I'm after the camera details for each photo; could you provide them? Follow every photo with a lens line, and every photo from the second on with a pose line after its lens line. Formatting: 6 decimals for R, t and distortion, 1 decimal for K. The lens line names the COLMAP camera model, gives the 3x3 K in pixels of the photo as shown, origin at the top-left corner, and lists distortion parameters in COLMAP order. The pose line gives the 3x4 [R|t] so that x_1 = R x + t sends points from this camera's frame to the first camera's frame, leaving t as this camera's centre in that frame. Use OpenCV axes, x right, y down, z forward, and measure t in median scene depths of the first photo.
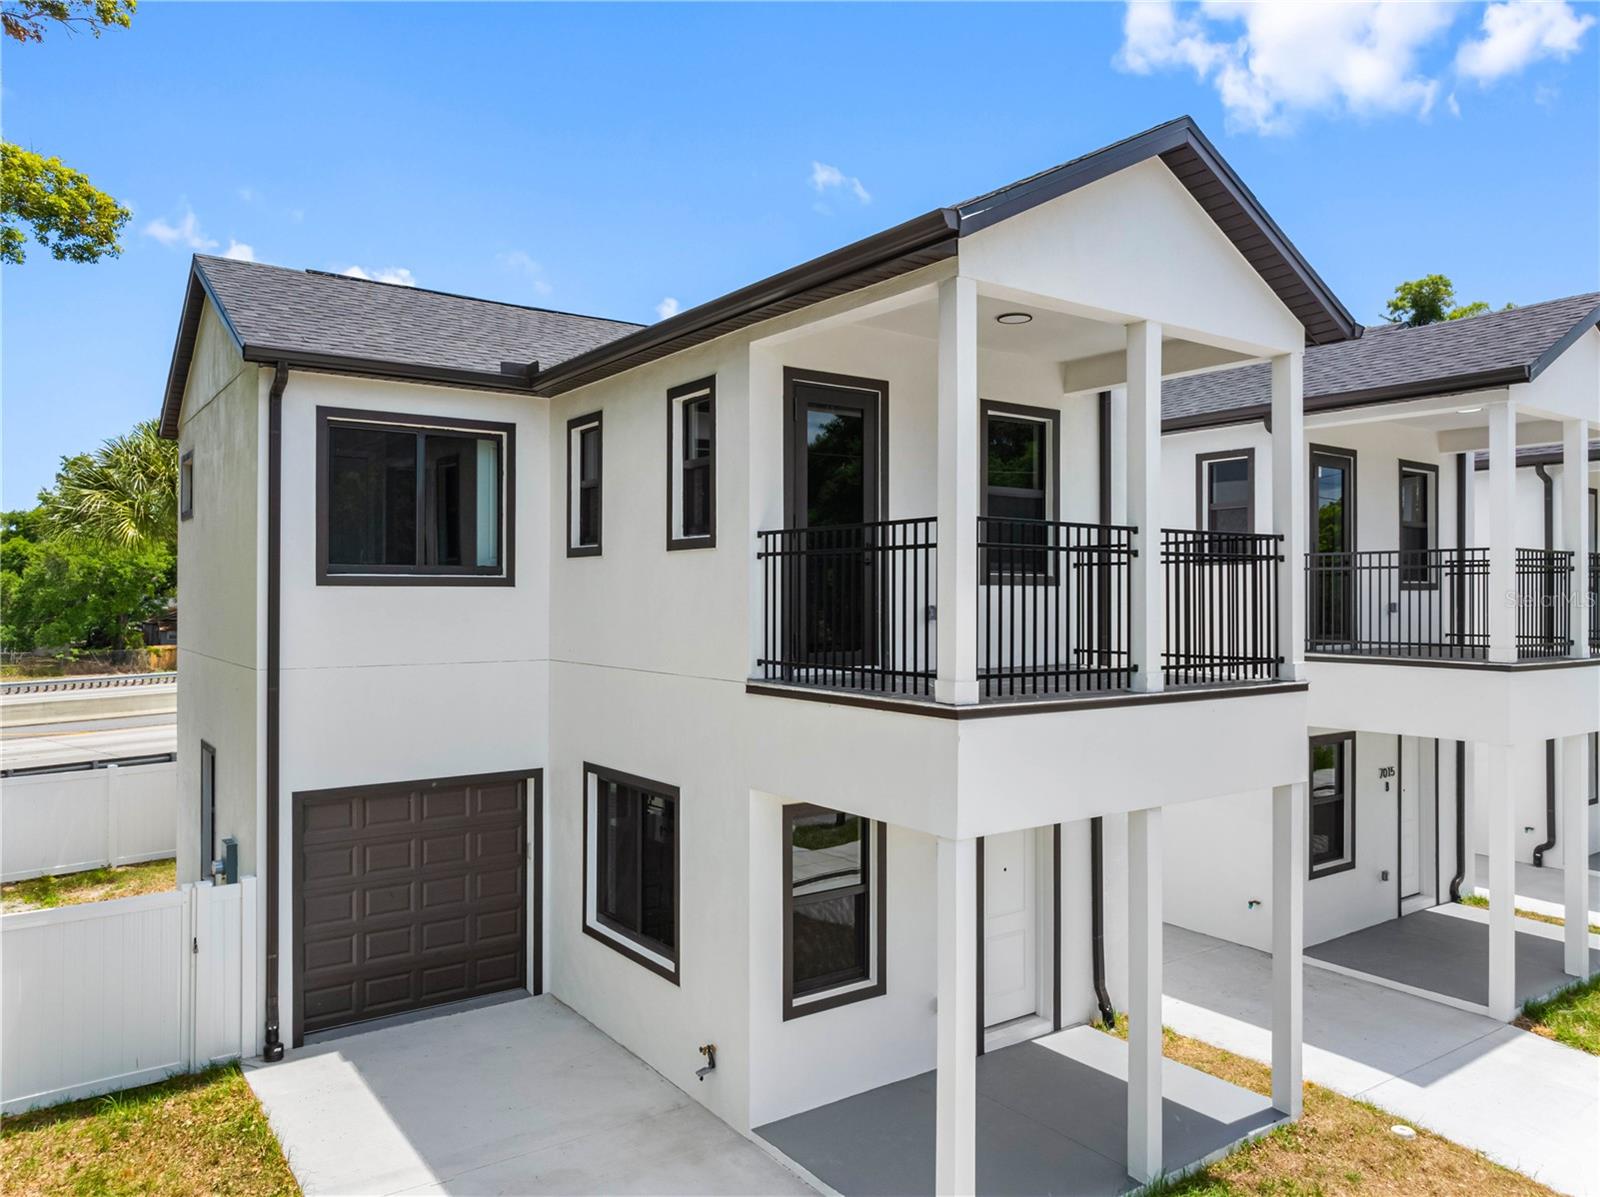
lens RADIAL K [[1138.3, 0, 798.7], [0, 1138.3, 592.0], [0, 0, 1]] dist [0.003066, 0.001368]
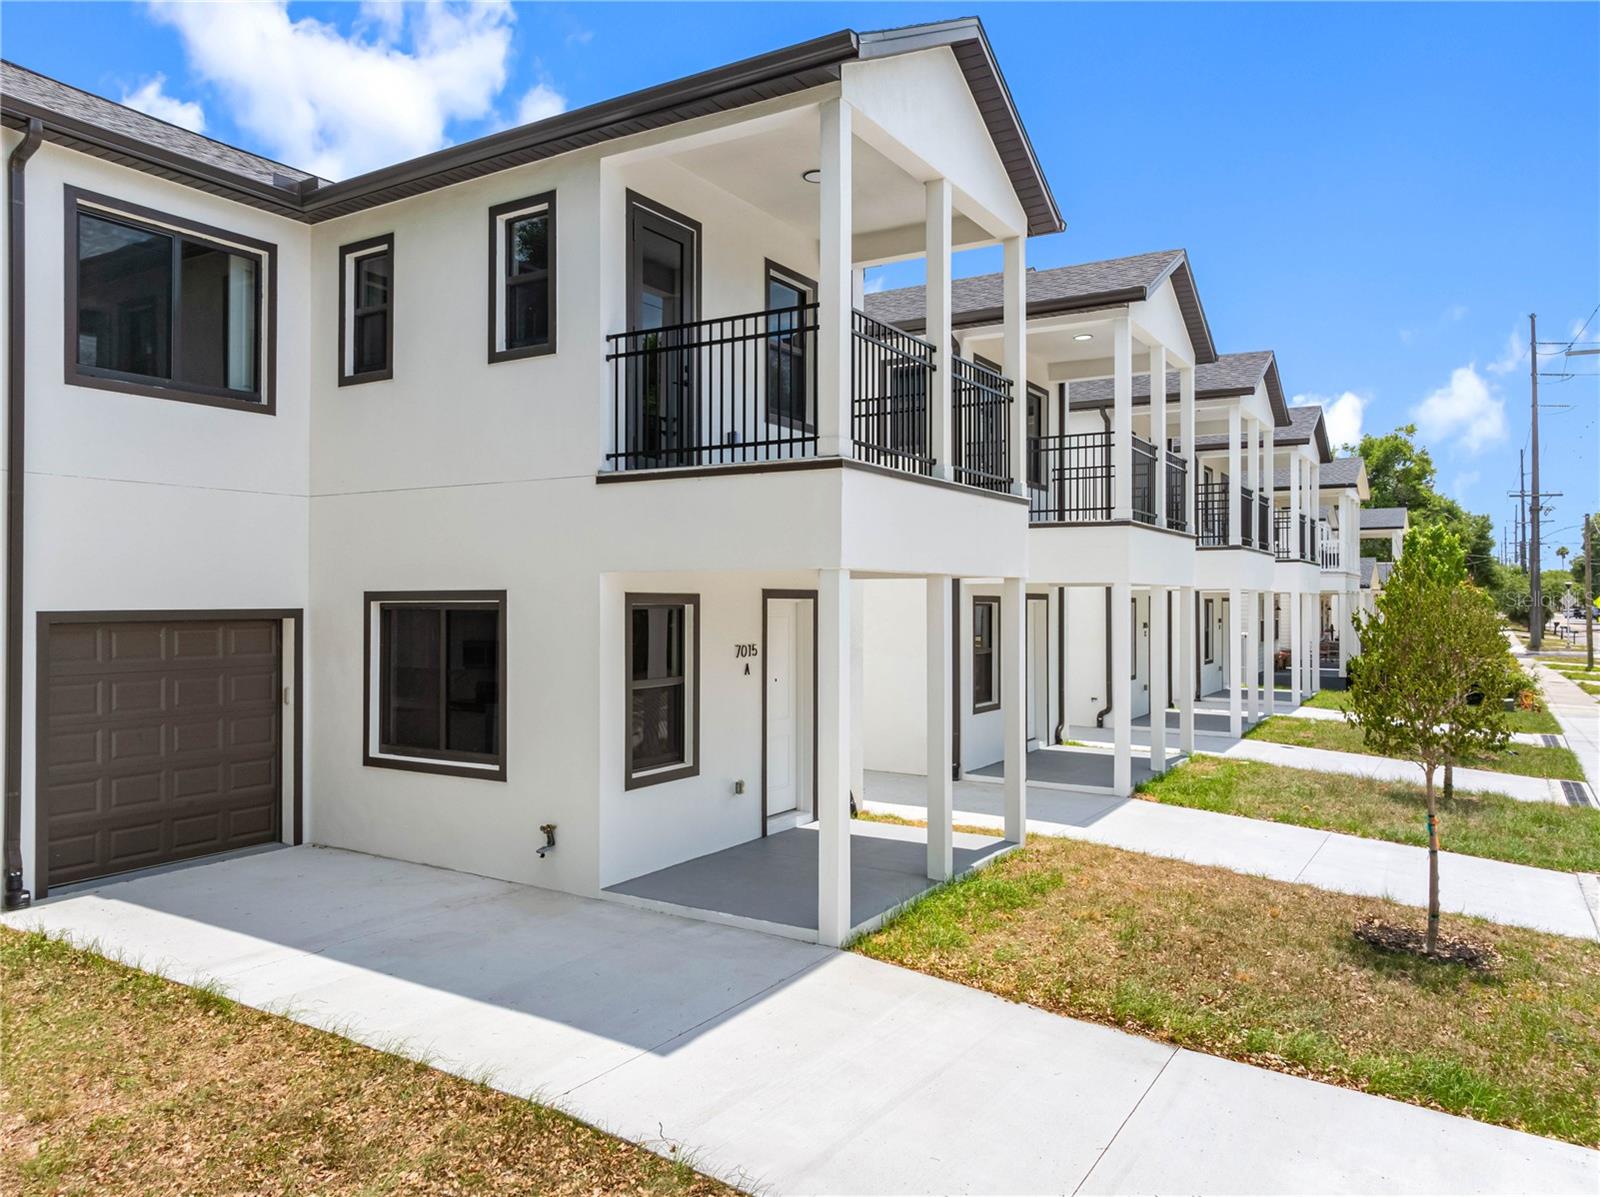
lens RADIAL K [[1153.1, 0, 806.1], [0, 1153.1, 597.7], [0, 0, 1]] dist [0.003509, 0.003639]
pose [[0.921382, 0.000032, 0.388658, -0.242825], [-0.001498, 0.999993, 0.003468, 0.161972], [-0.388655, -0.003777, 0.921375, -0.069425]]
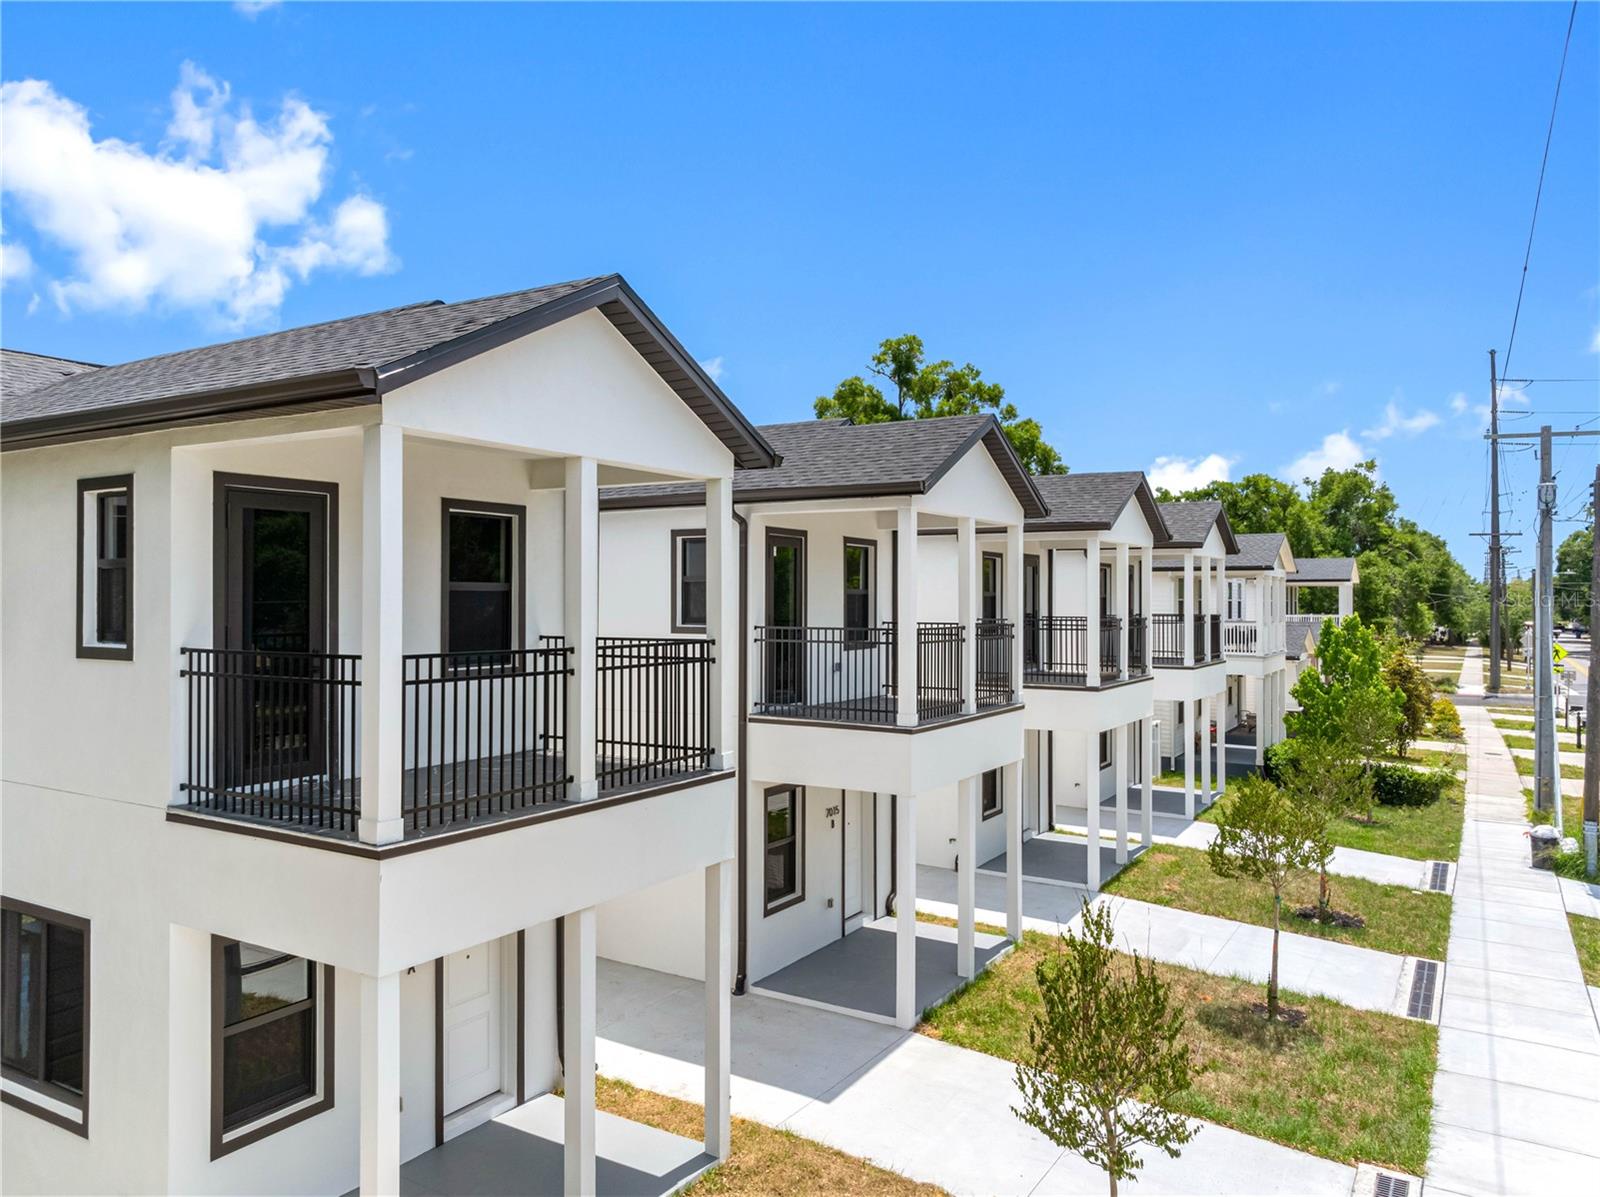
lens RADIAL K [[1144.1, 0, 793.5], [0, 1144.1, 596.0], [0, 0, 1]] dist [0.000846, -0.005720]
pose [[0.923833, 0.002350, 0.382789, 0.059231], [-0.003384, 0.999992, 0.002029, -0.084267], [-0.382781, -0.003170, 0.923833, -0.057674]]
